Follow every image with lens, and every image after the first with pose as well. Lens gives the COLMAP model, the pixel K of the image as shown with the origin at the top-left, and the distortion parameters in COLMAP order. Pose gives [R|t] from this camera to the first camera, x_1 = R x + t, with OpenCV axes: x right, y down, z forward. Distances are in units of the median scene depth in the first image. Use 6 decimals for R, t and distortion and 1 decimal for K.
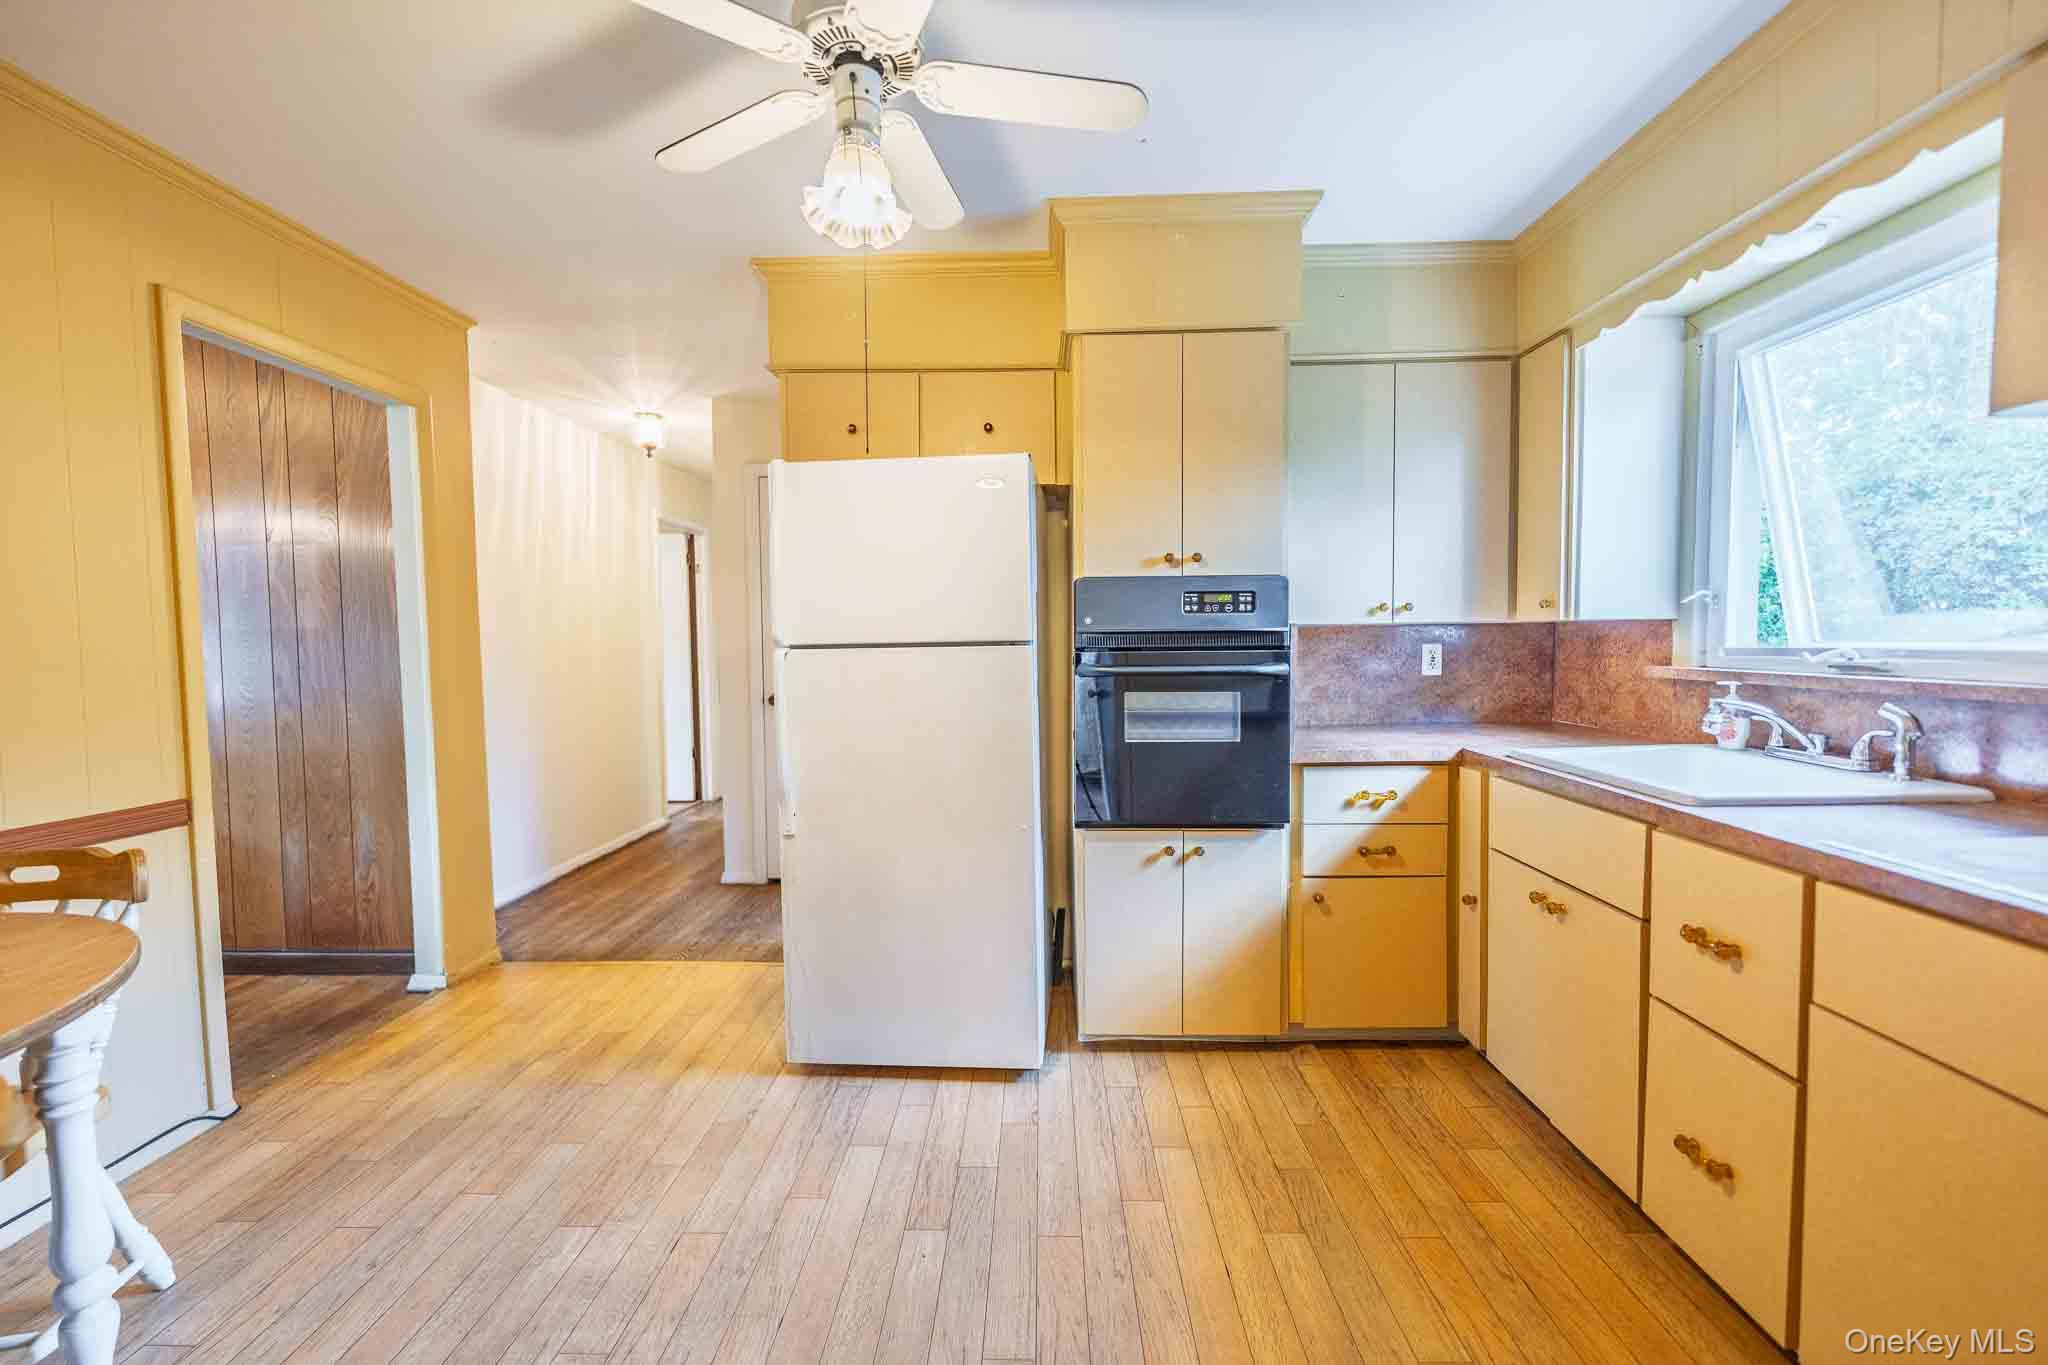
lens RADIAL K [[832.8, 0, 1022.8], [0, 832.8, 682.0], [0, 0, 1]] dist [0.000684, 0.000006]
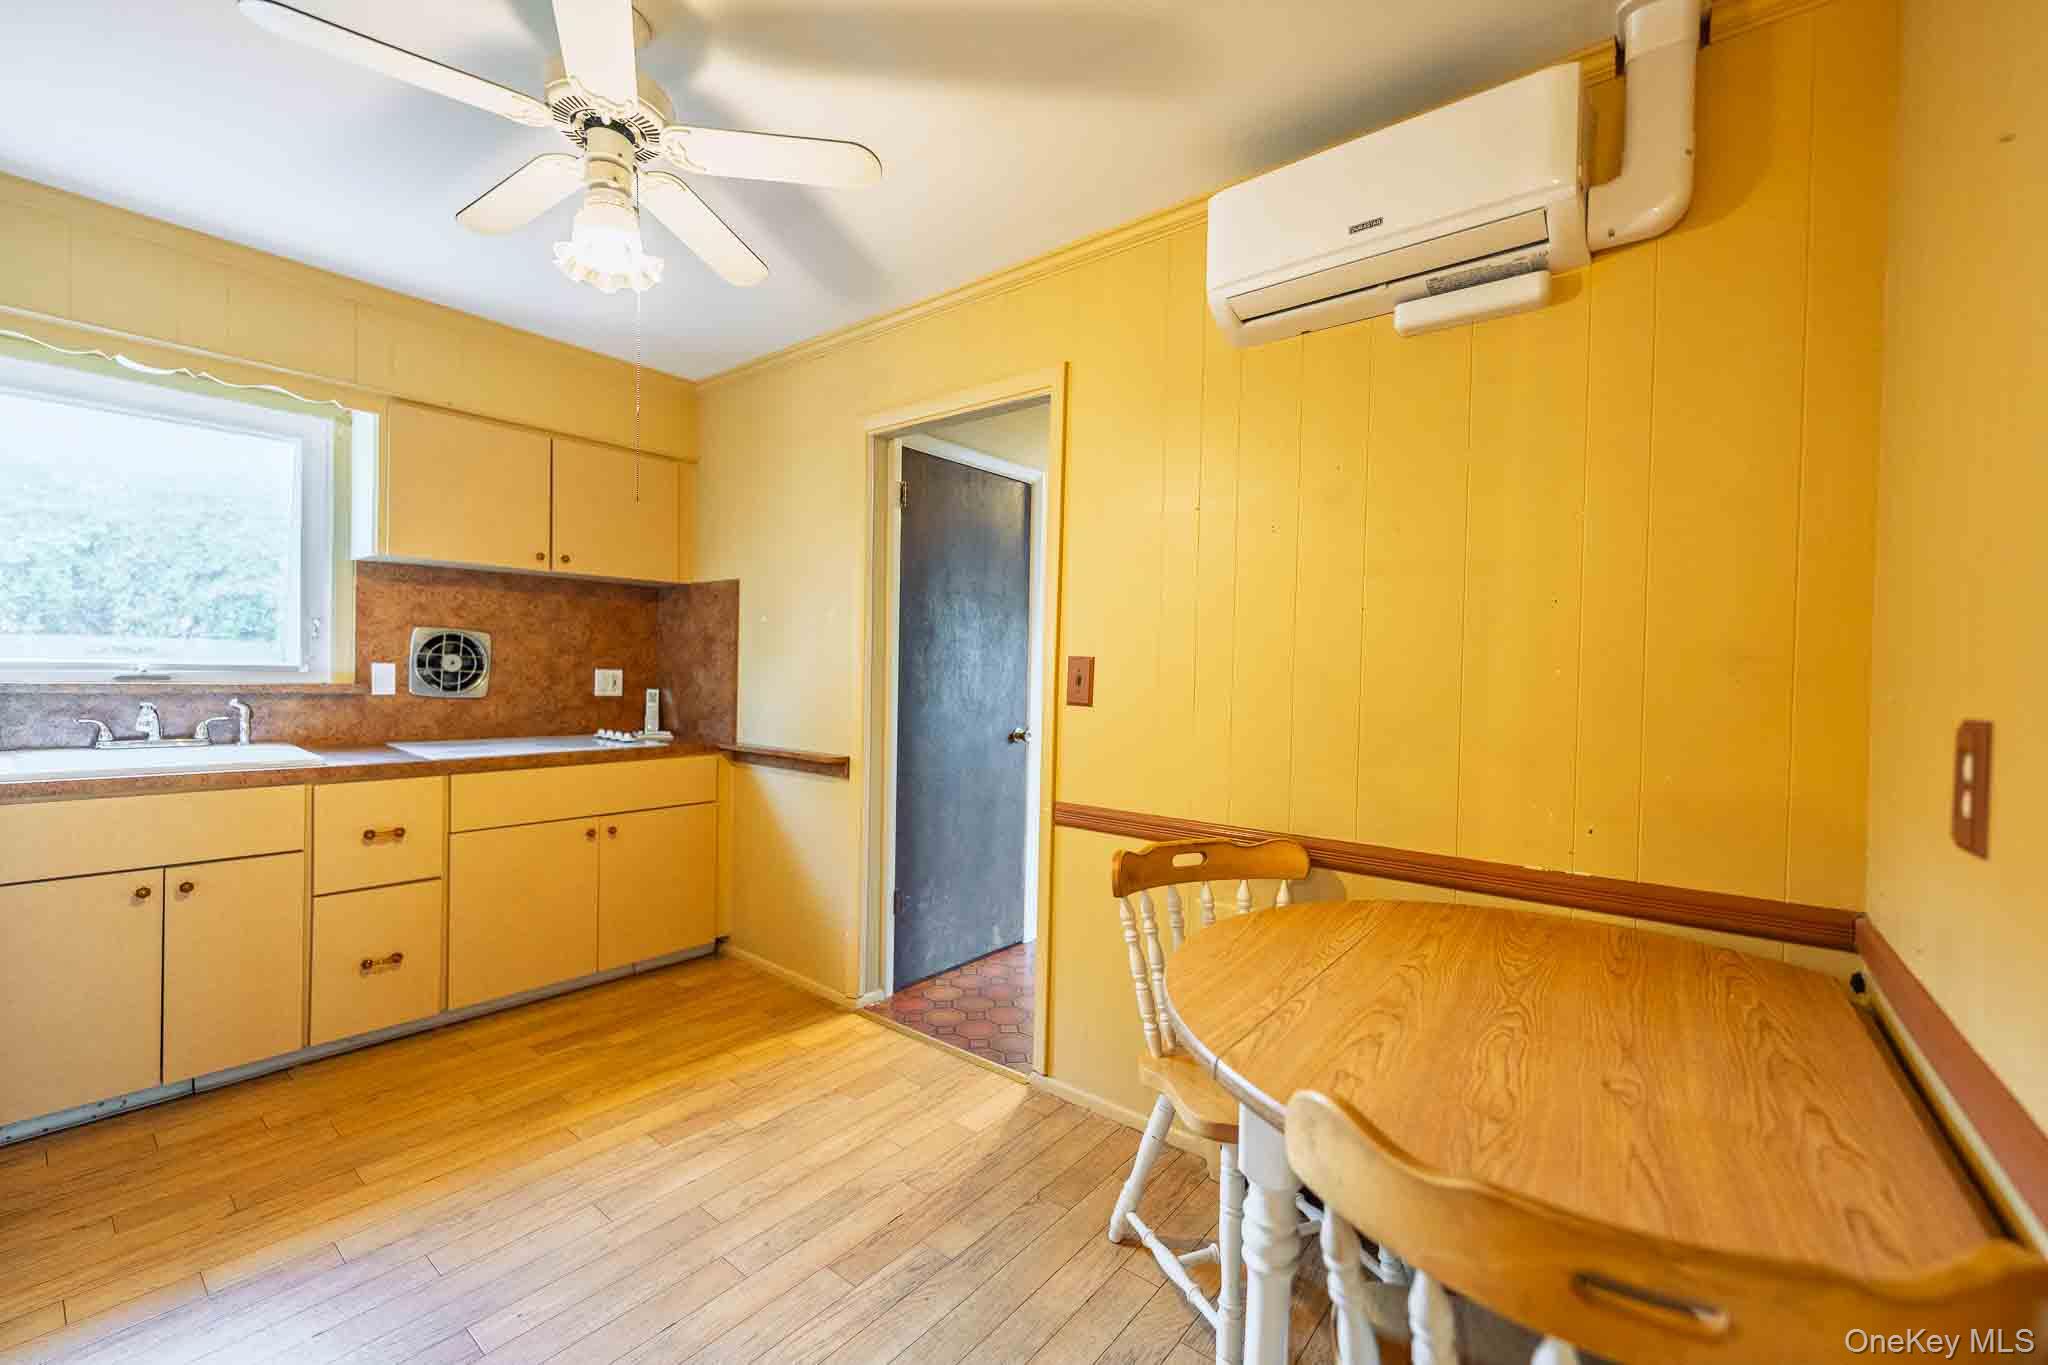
lens RADIAL K [[832.8, 0, 1023.5], [0, 832.8, 677.6], [0, 0, 1]] dist [0.000684, 0.000006]
pose [[-0.799234, -0.012719, 0.600886, -1.141185], [0.020241, 0.998639, 0.048062, -0.061064], [-0.600679, 0.050575, -0.797889, 1.391528]]
